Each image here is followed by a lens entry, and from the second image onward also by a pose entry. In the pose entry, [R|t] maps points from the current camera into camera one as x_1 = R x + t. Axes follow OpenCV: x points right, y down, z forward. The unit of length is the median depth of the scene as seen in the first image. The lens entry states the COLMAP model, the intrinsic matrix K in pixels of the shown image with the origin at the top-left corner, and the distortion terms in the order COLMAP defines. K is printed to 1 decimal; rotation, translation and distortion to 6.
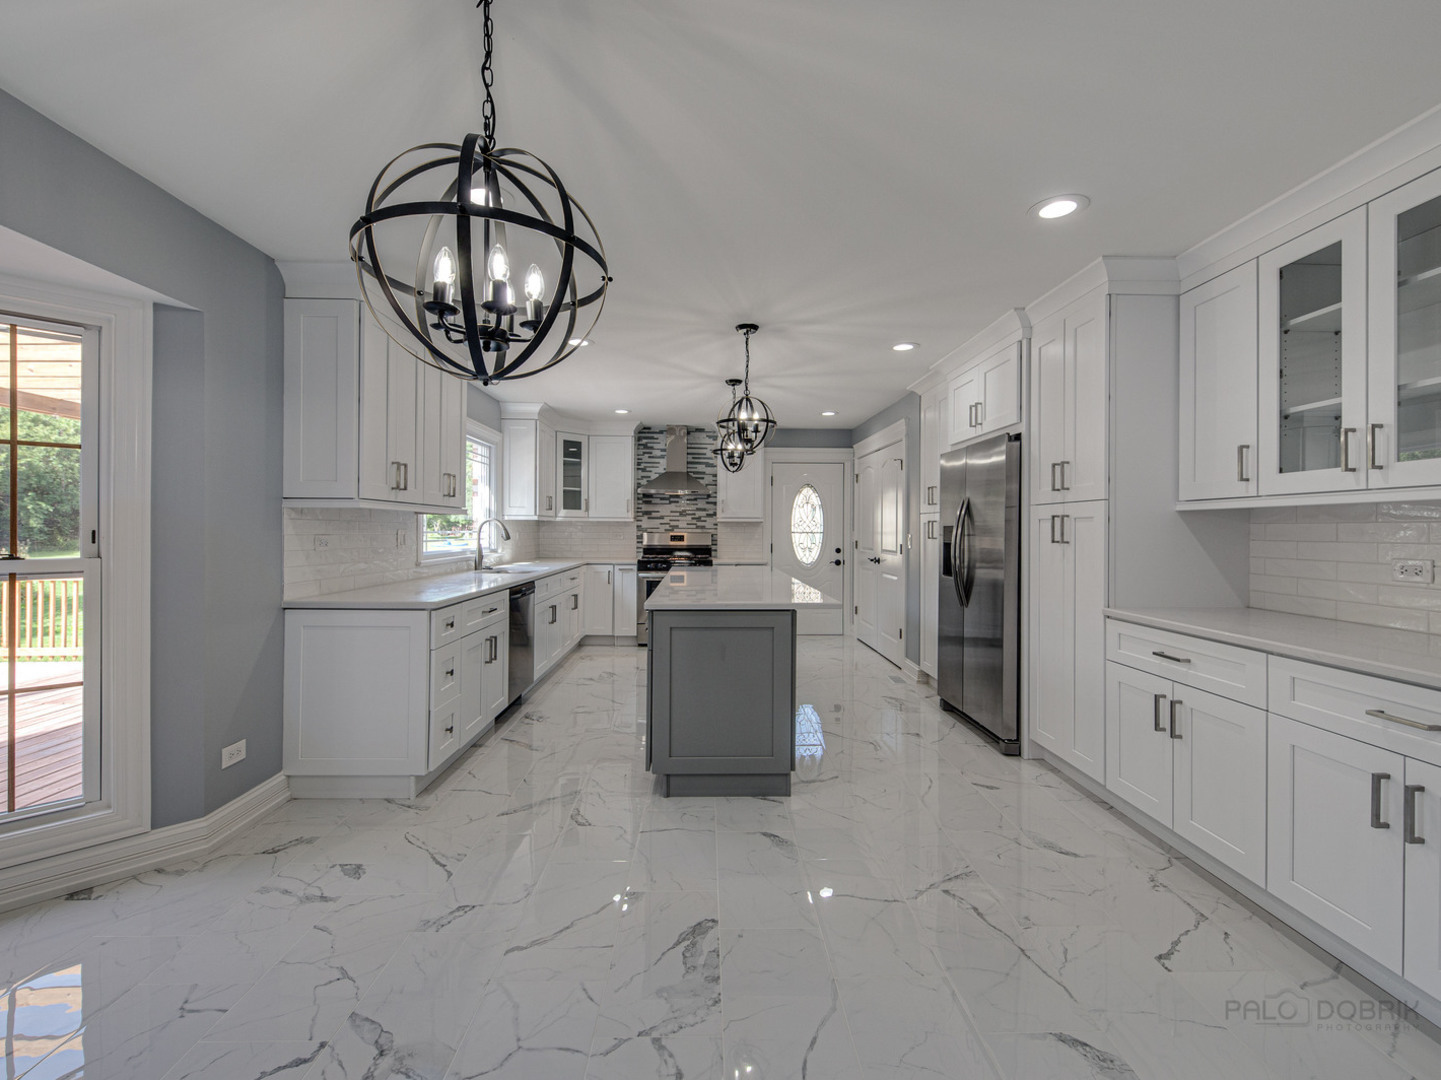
lens RADIAL K [[601.4, 0, 720.5], [0, 601.4, 540.0], [0, 0, 1]] dist [0.022057, -0.013485]
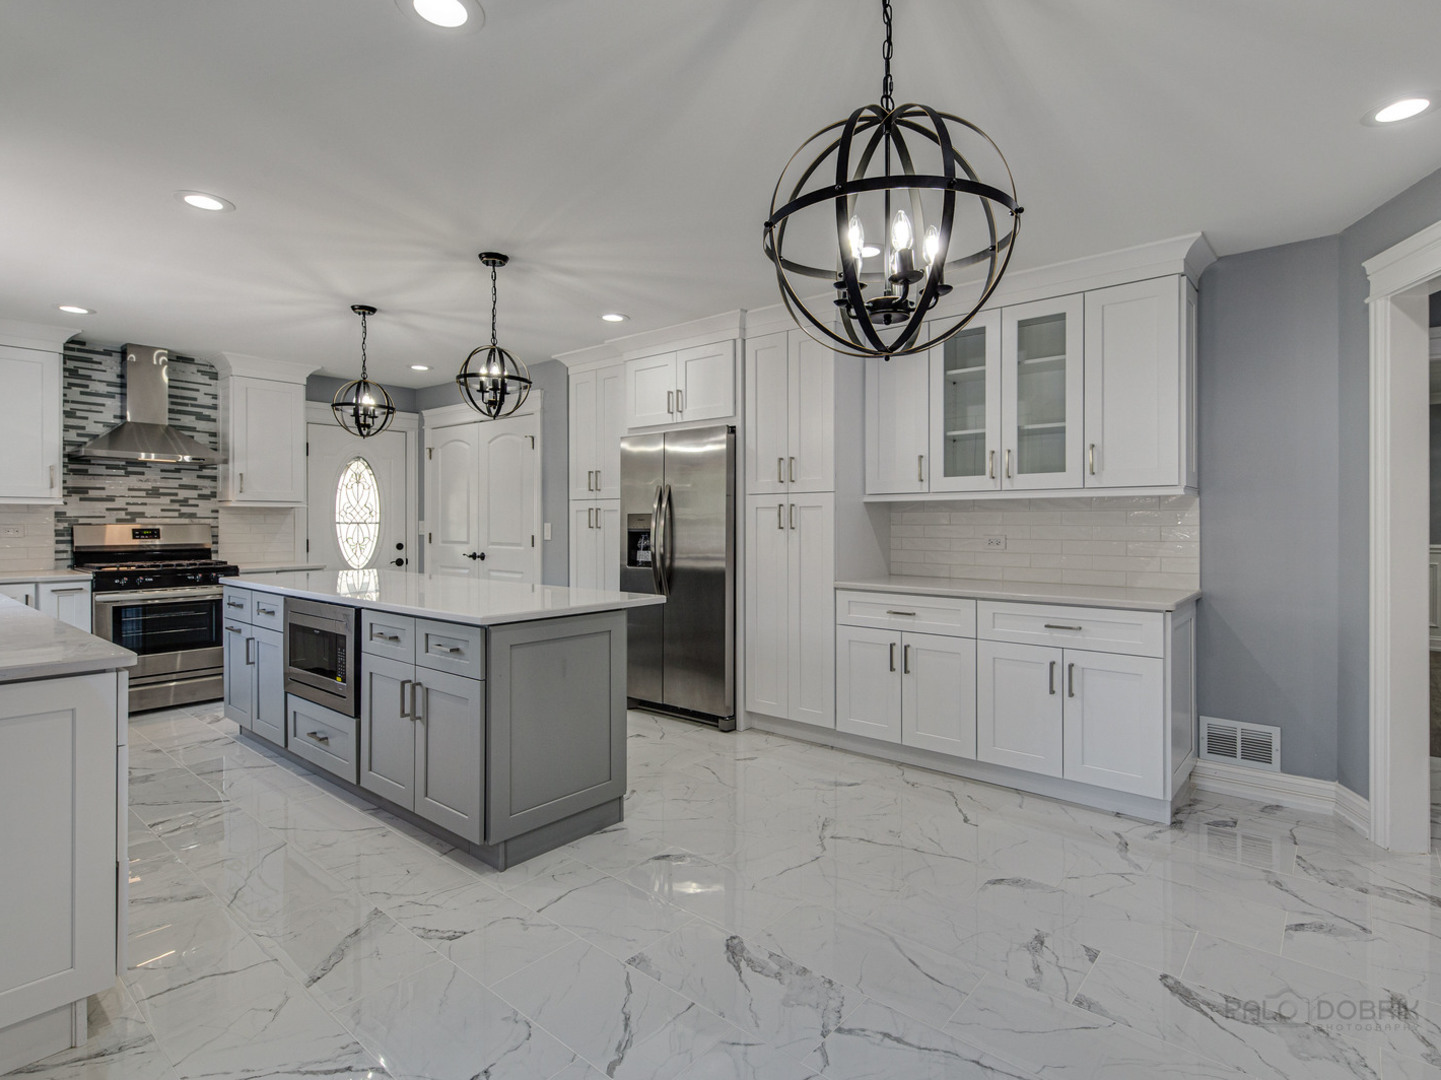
lens RADIAL K [[742.5, 0, 720.5], [0, 742.5, 540.0], [0, 0, 1]] dist [0.003847, 0.000577]
pose [[0.669140, -0.023156, 0.742776, -0.430673], [0.016179, 0.999731, 0.016591, 0.000814], [-0.742961, 0.000915, 0.669334, 0.127496]]
